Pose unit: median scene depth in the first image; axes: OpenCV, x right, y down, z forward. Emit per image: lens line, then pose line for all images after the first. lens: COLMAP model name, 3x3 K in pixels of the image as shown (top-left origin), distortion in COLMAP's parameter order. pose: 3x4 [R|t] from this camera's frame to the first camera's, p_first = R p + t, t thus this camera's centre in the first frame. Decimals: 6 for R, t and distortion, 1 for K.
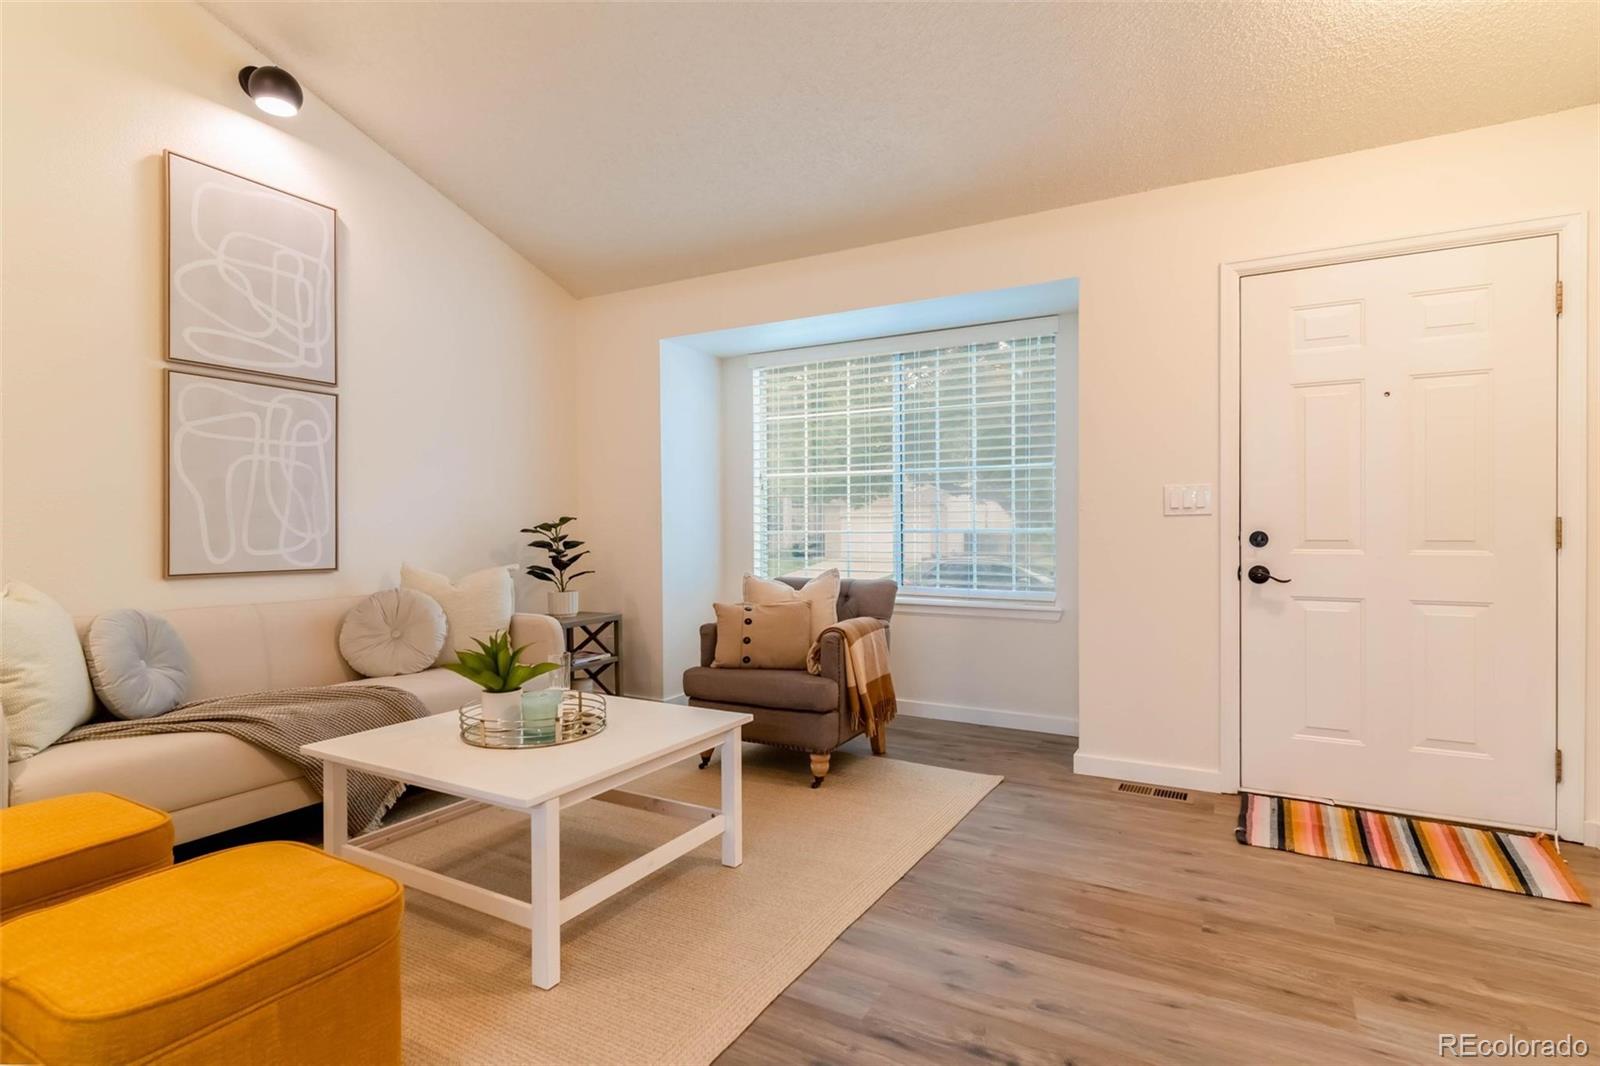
lens RADIAL K [[773.0, 0, 788.2], [0, 773.0, 531.0], [0, 0, 1]] dist [0.003097, -0.000177]
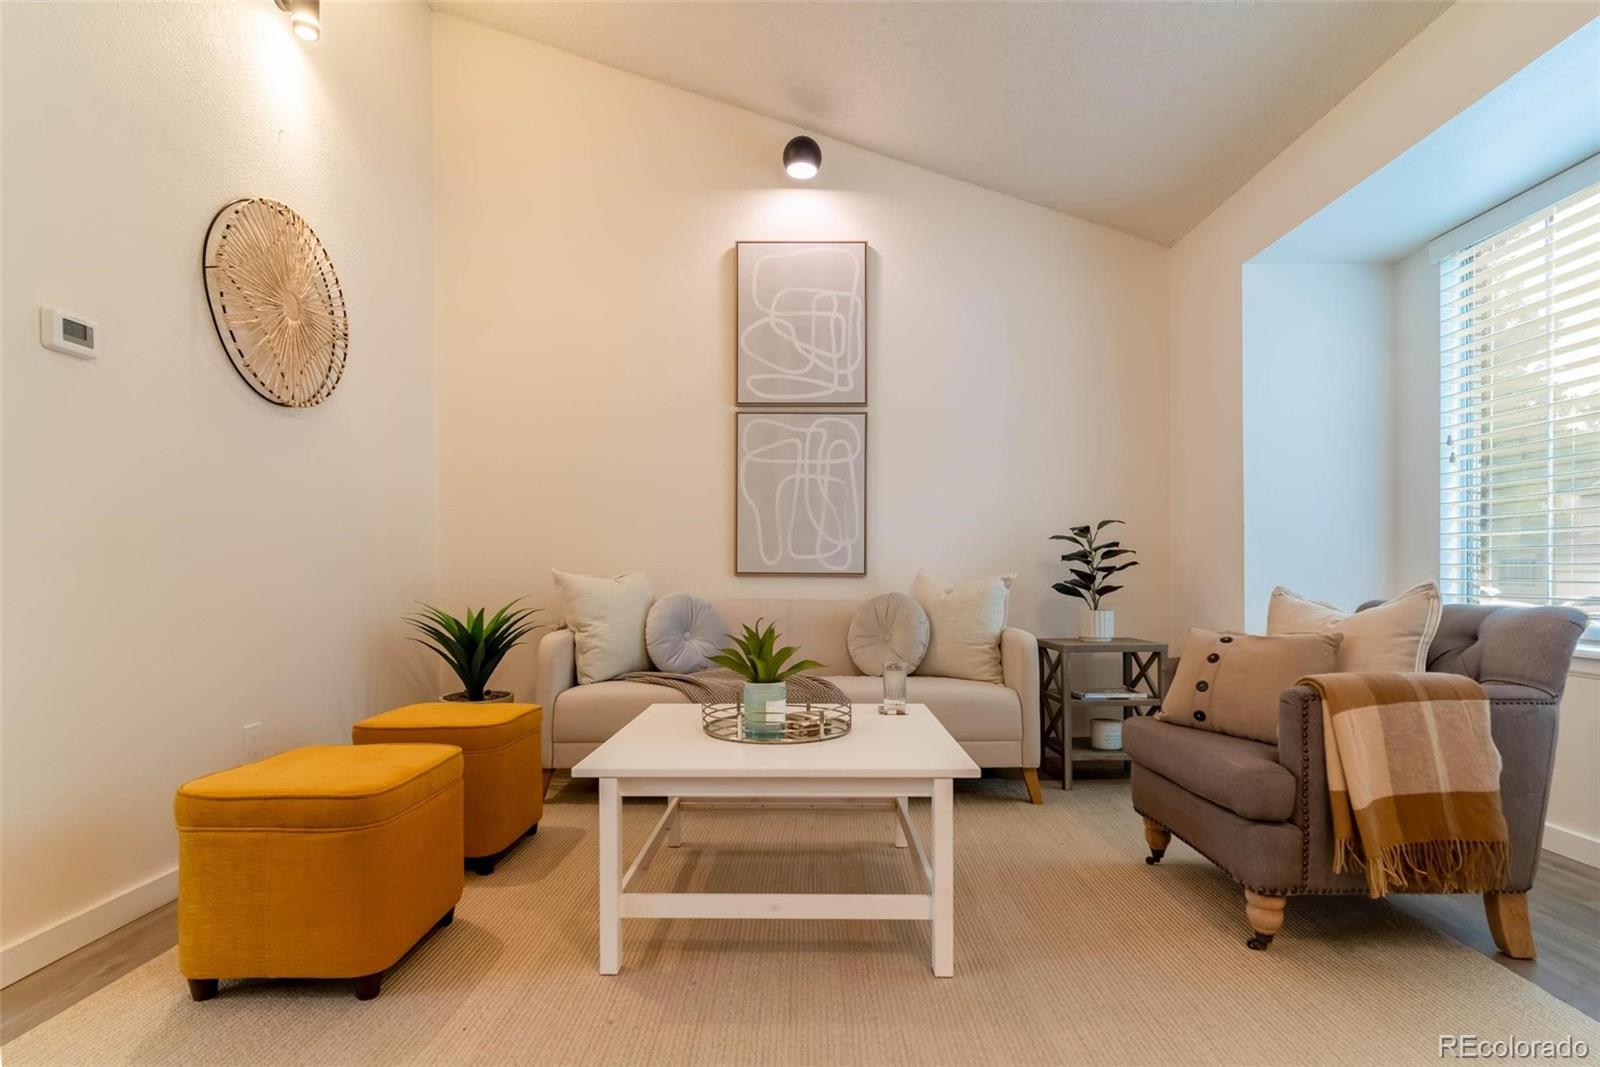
lens RADIAL K [[802.2, 0, 812.3], [0, 802.2, 576.3], [0, 0, 1]] dist [0.005771, -0.001444]
pose [[0.505037, 0.007493, -0.863065, 0.371310], [-0.006408, 0.999967, 0.004932, 0.050385], [0.863074, 0.003040, 0.505069, 0.393951]]
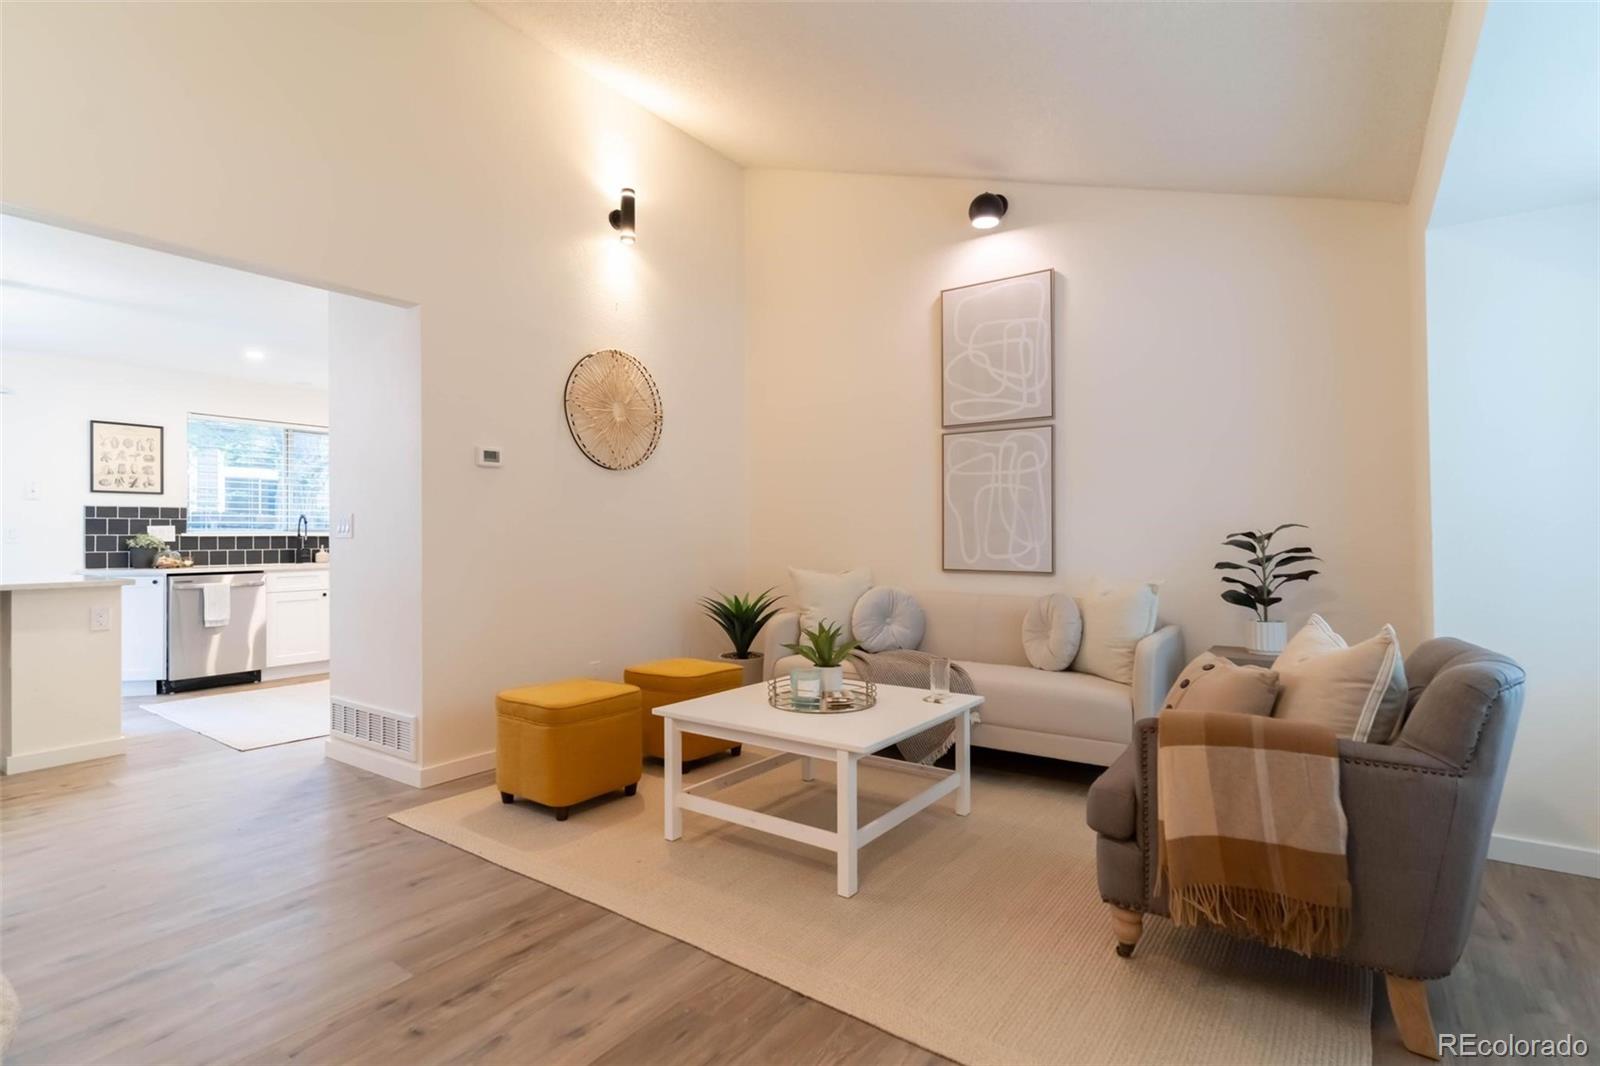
lens RADIAL K [[773.0, 0, 798.4], [0, 773.0, 530.0], [0, 0, 1]] dist [0.003097, -0.000177]
pose [[-0.085710, -0.005496, -0.996305, 0.663423], [-0.002889, 0.999982, -0.005268, -0.010010], [0.996316, 0.002427, -0.085724, 0.763804]]
